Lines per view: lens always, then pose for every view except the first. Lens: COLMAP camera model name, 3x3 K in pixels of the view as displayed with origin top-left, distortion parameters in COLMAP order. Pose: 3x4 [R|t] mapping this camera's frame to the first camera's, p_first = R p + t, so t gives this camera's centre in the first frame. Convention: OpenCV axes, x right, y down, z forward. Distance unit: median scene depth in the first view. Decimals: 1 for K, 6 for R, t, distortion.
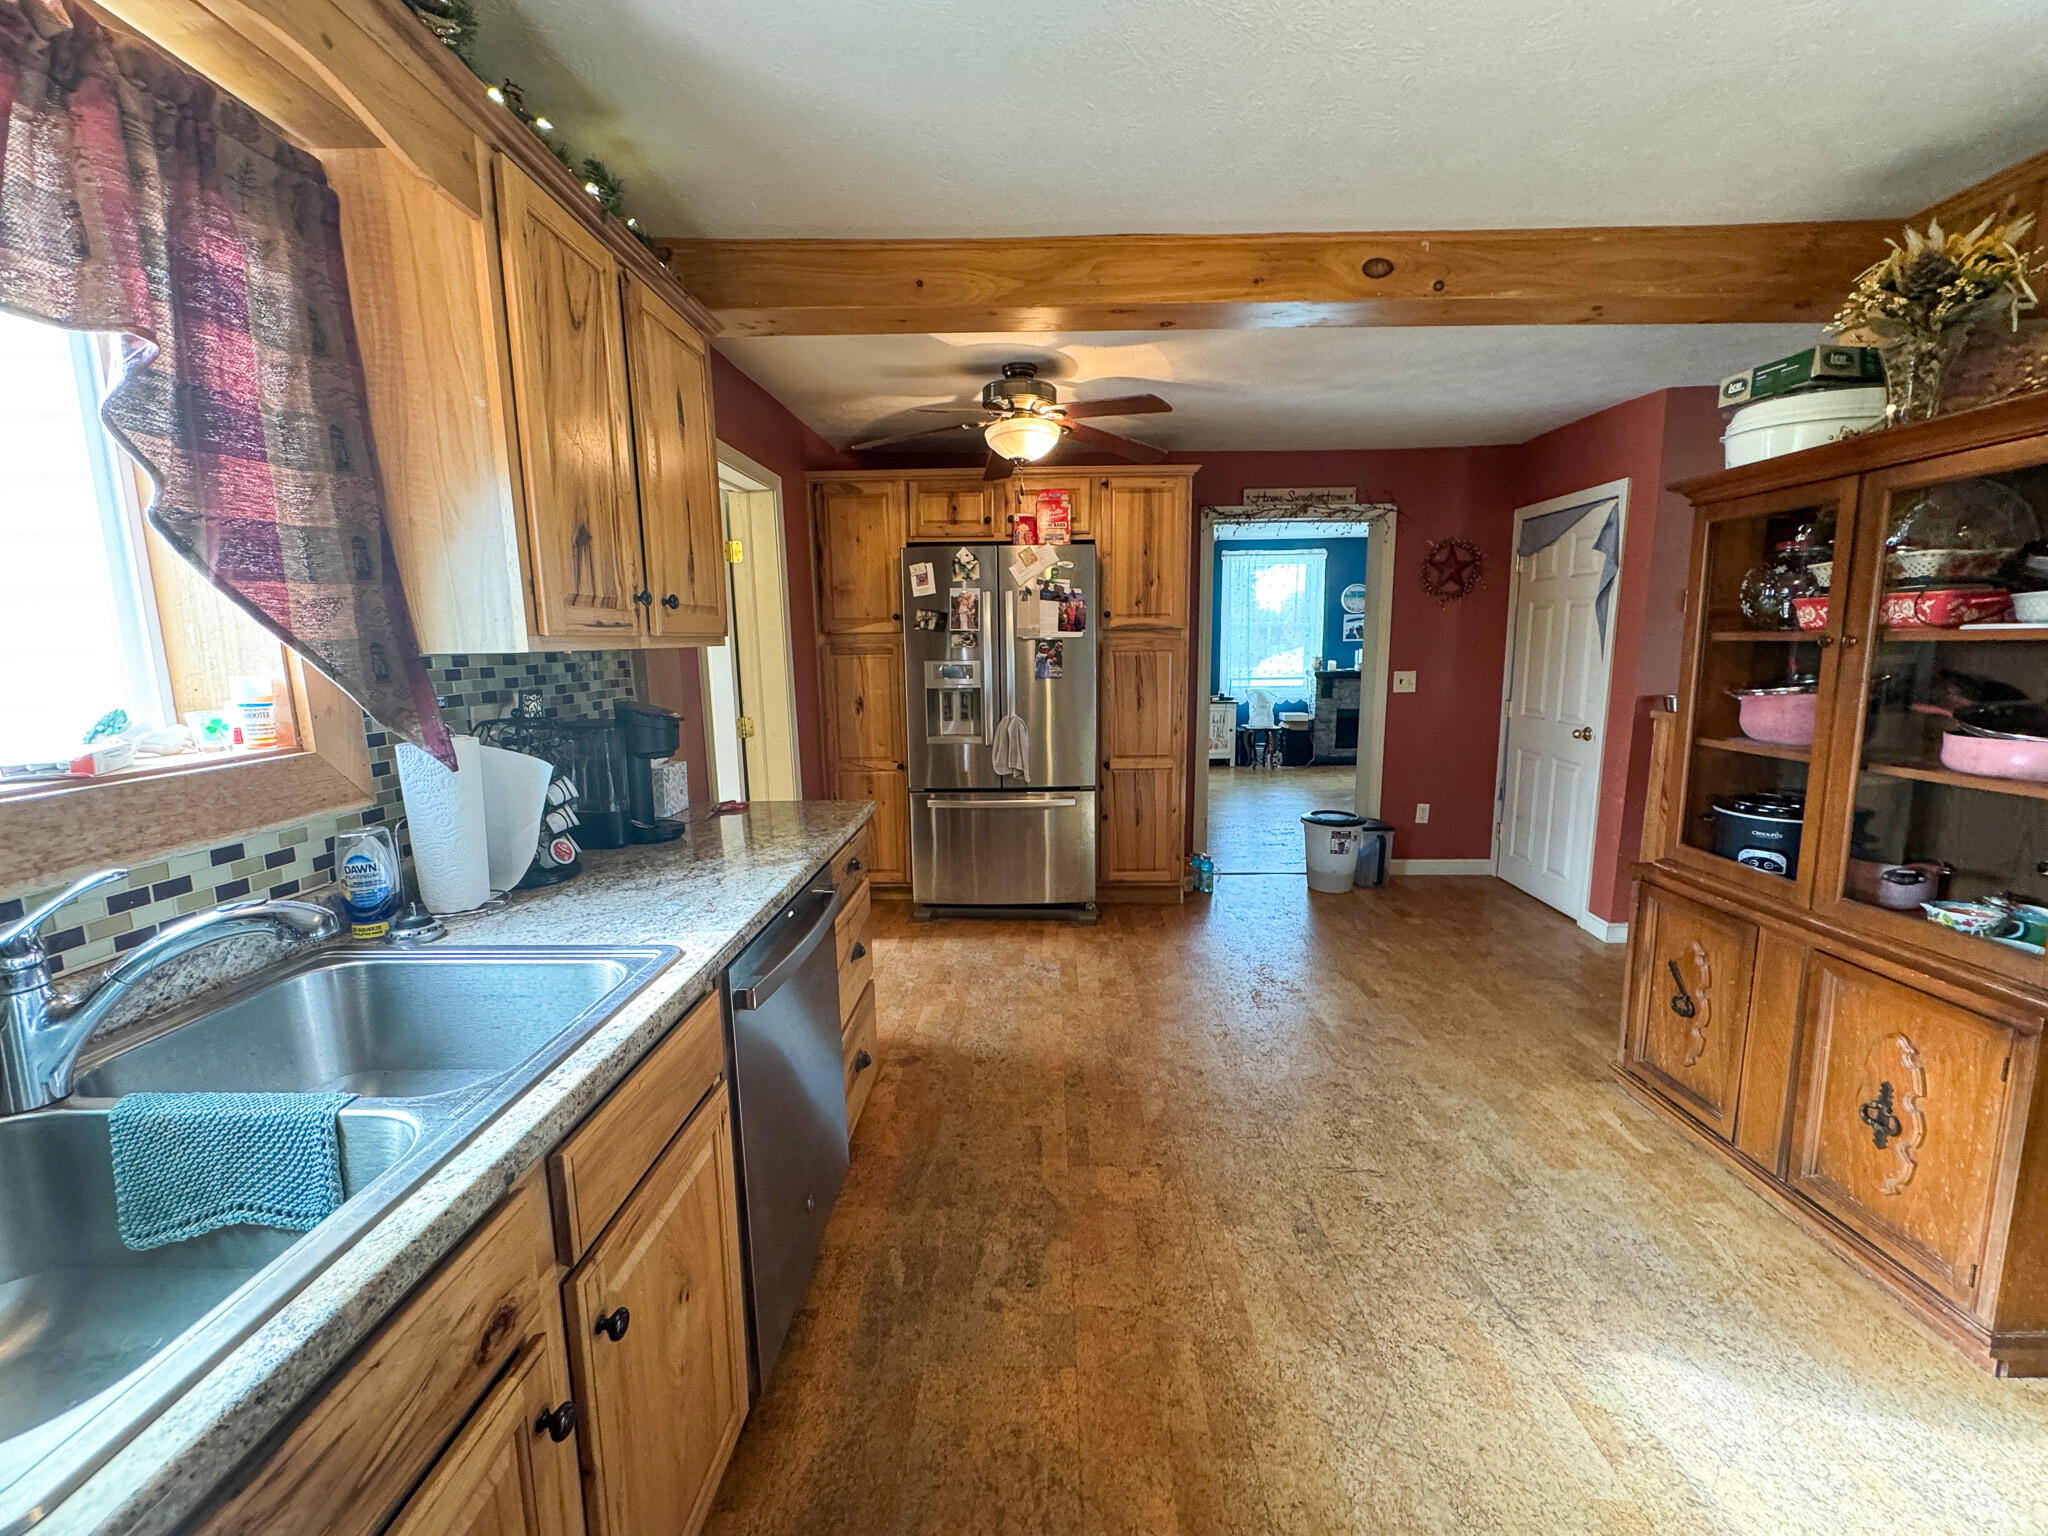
lens RADIAL K [[825.5, 0, 1014.5], [0, 825.5, 763.7], [0, 0, 1]] dist [-0.002539, 0.000745]
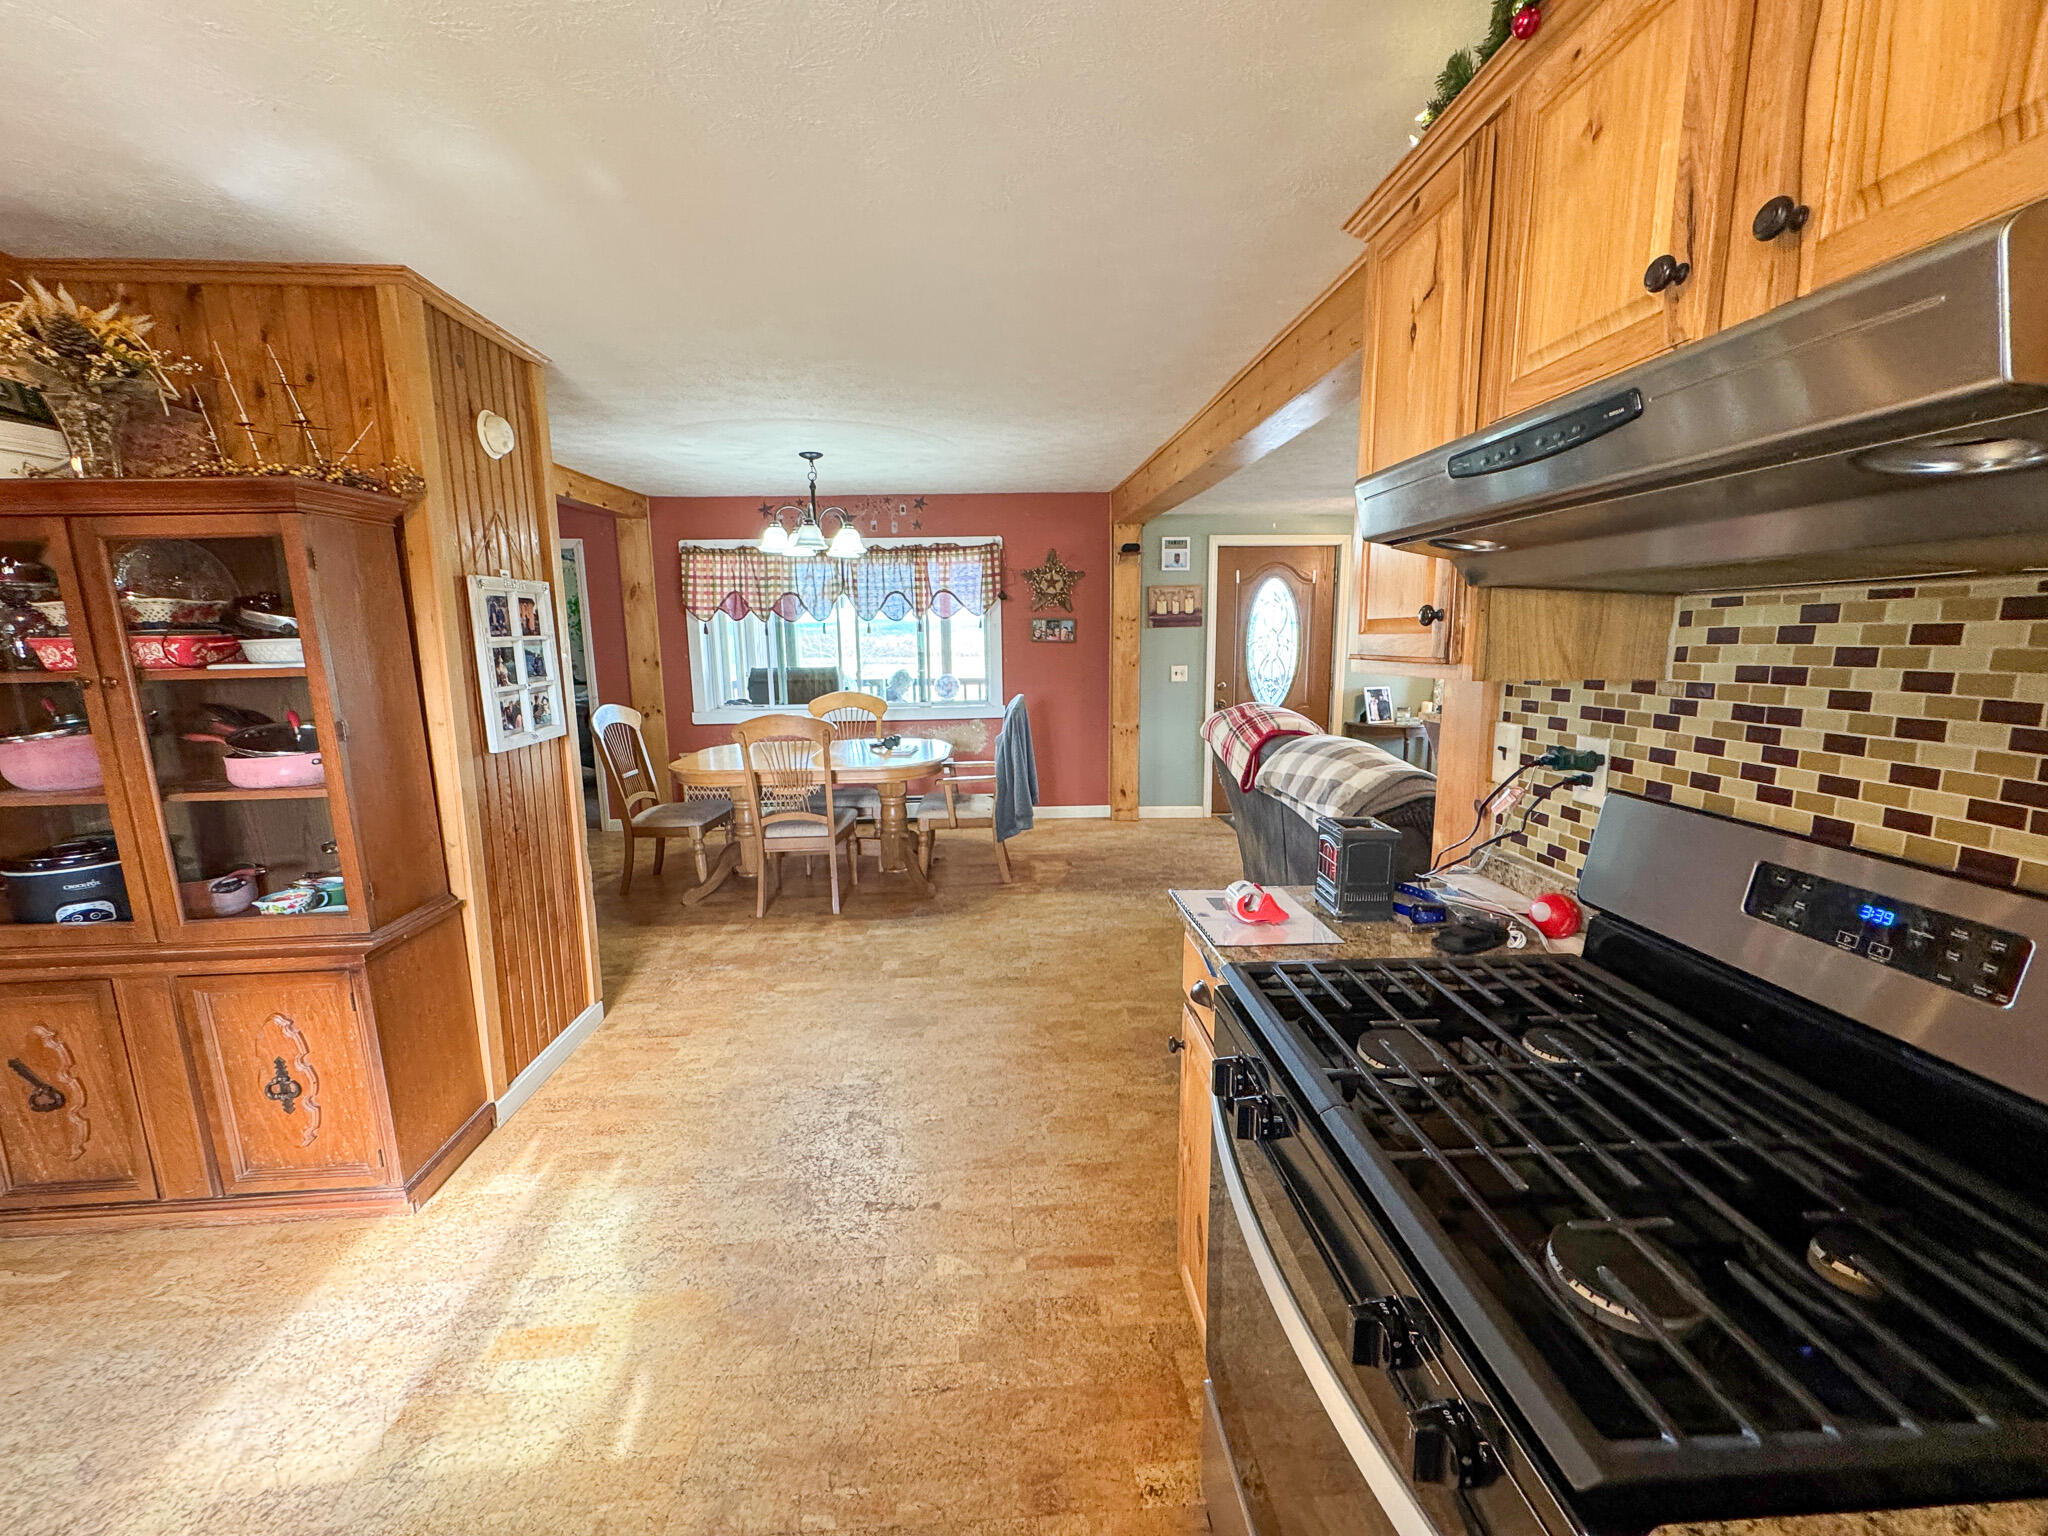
lens RADIAL K [[825.5, 0, 1028.2], [0, 825.5, 764.1], [0, 0, 1]] dist [-0.002539, 0.000745]
pose [[-0.088532, -0.149168, 0.984841, -0.109946], [0.164745, 0.972913, 0.162171, -0.028519], [-0.982355, 0.176605, -0.061559, -0.037432]]
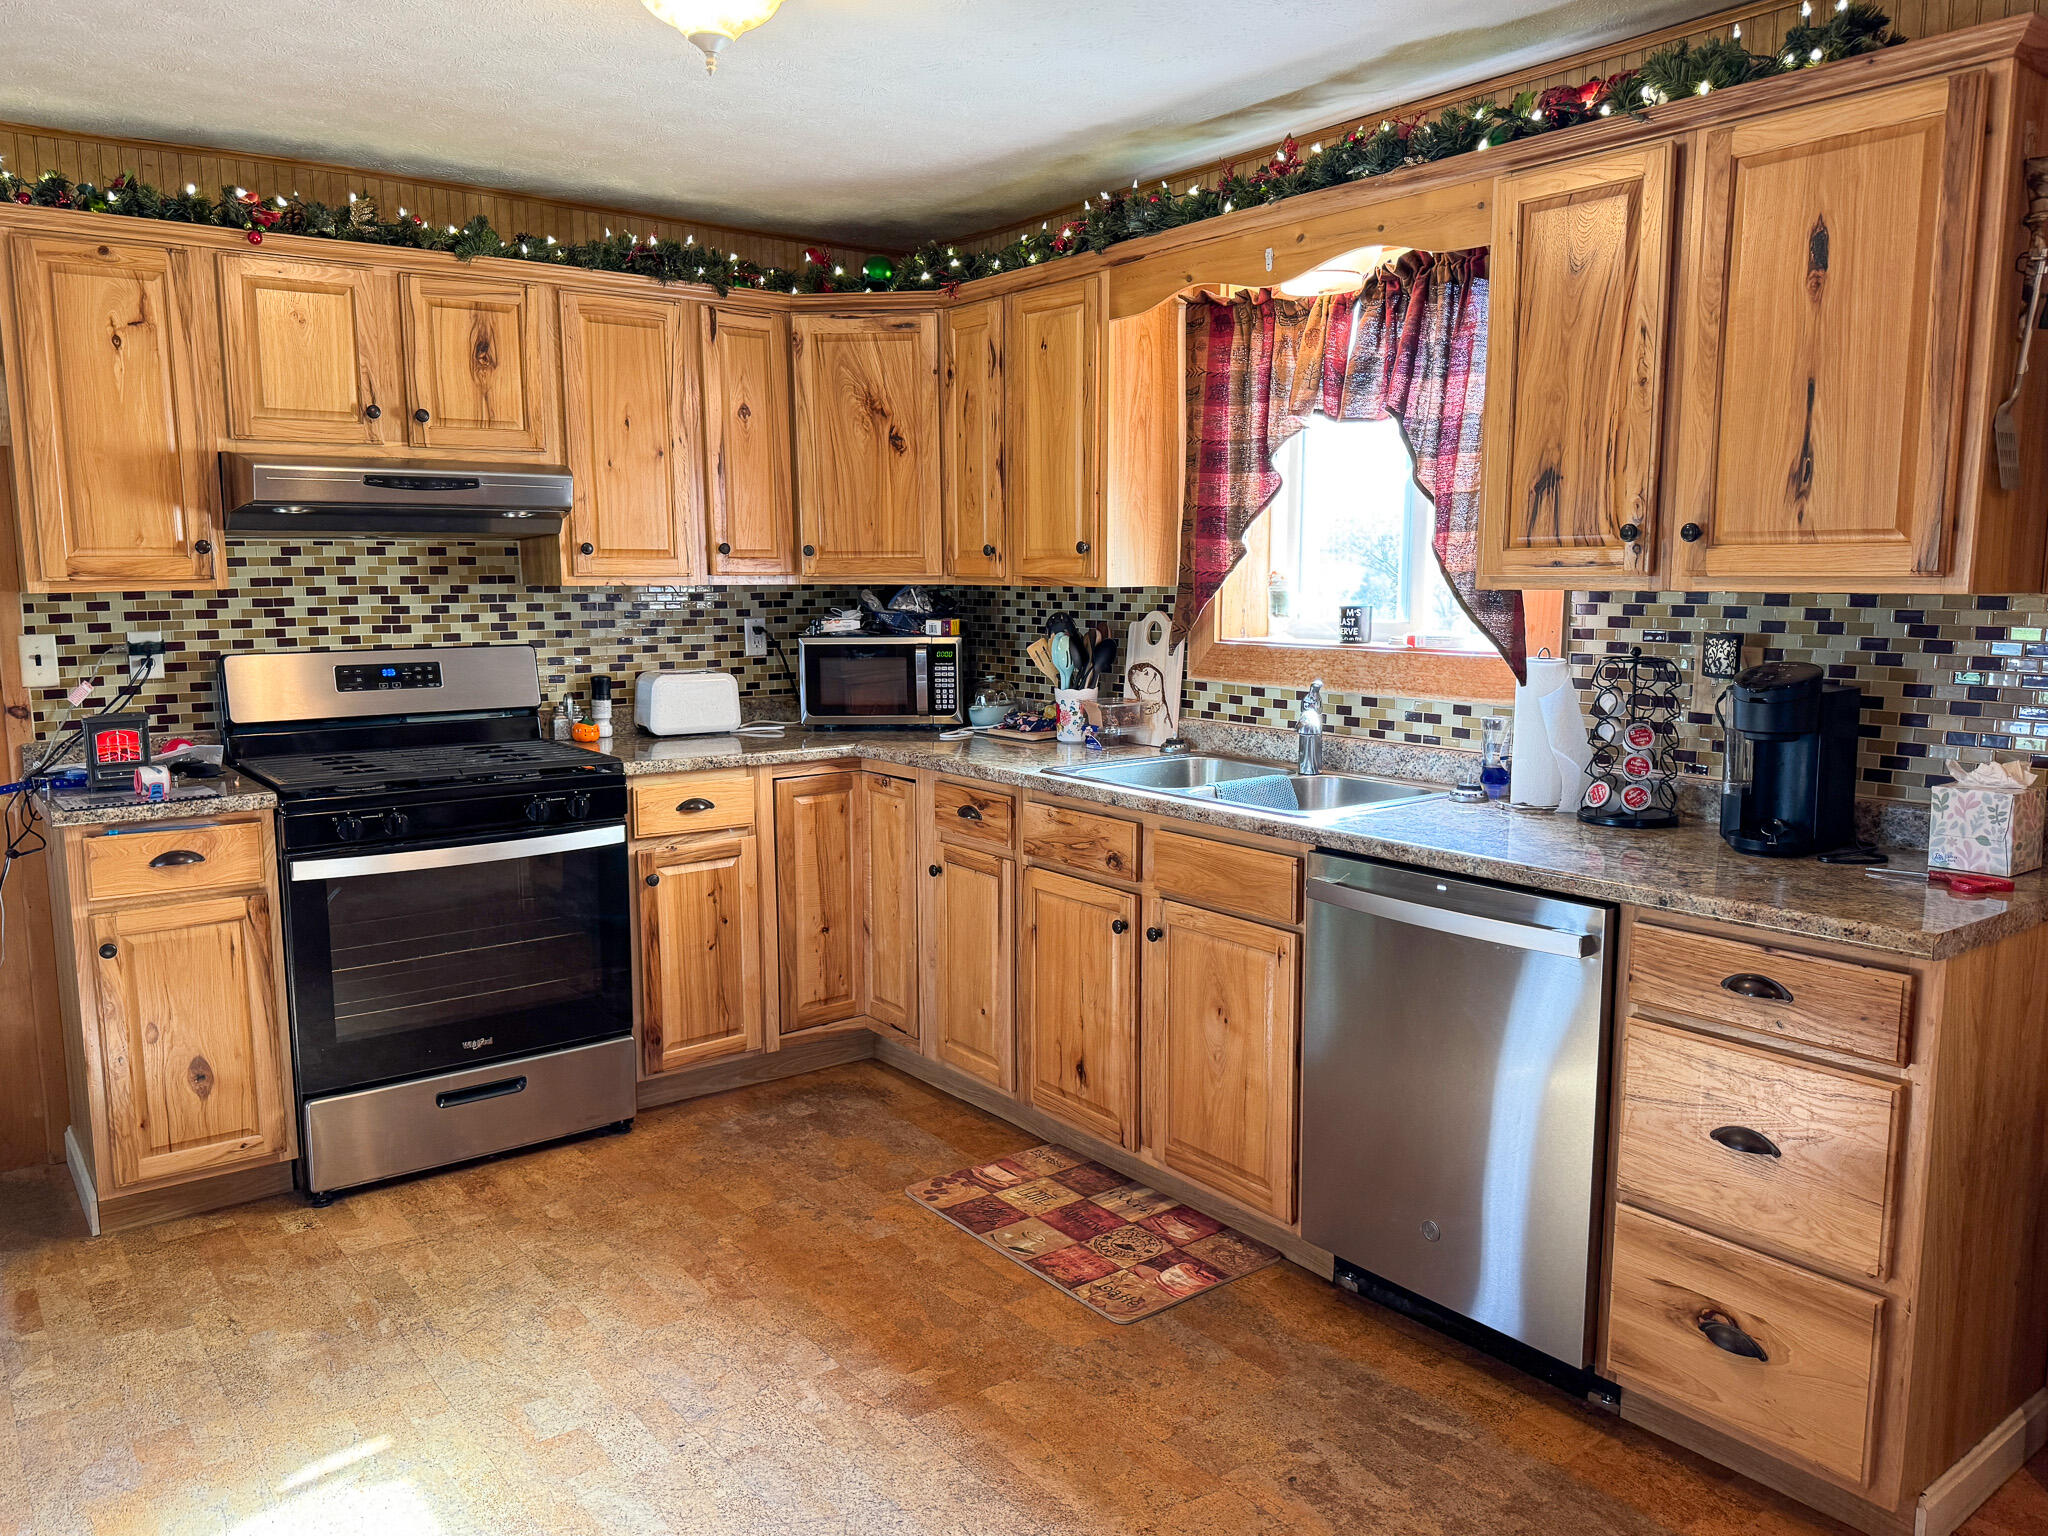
lens RADIAL K [[1441.5, 0, 1034.2], [0, 1441.5, 761.7], [0, 0, 1]] dist [0.034597, -0.030547]
pose [[-0.762096, 0.098877, -0.639870, 0.891088], [-0.087255, 0.963571, 0.252819, -0.259393], [0.641558, 0.248504, -0.725706, 1.531318]]
